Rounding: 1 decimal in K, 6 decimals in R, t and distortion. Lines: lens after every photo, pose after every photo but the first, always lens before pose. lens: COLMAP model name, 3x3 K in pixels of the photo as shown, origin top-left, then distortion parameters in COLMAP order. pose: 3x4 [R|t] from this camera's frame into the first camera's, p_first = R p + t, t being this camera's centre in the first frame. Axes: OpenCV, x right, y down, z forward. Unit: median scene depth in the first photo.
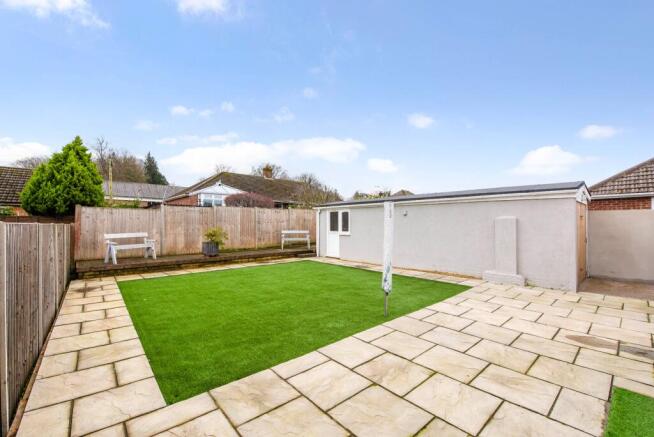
lens RADIAL K [[270.2, 0, 327.5], [0, 270.2, 221.7], [0, 0, 1]] dist [-0.012870, -0.000348]
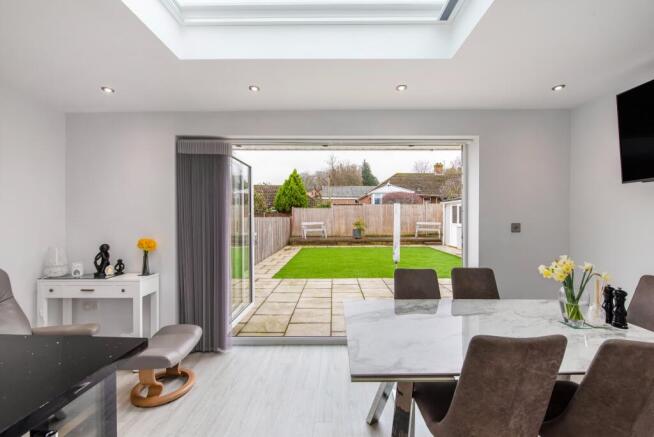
lens RADIAL K [[270.2, 0, 333.8], [0, 270.2, 218.0], [0, 0, 1]] dist [-0.012870, -0.000348]
pose [[0.742563, 0.001353, -0.669775, 0.462465], [0.007670, 0.999915, 0.010524, -0.001560], [0.669733, -0.012952, 0.742489, -0.184239]]
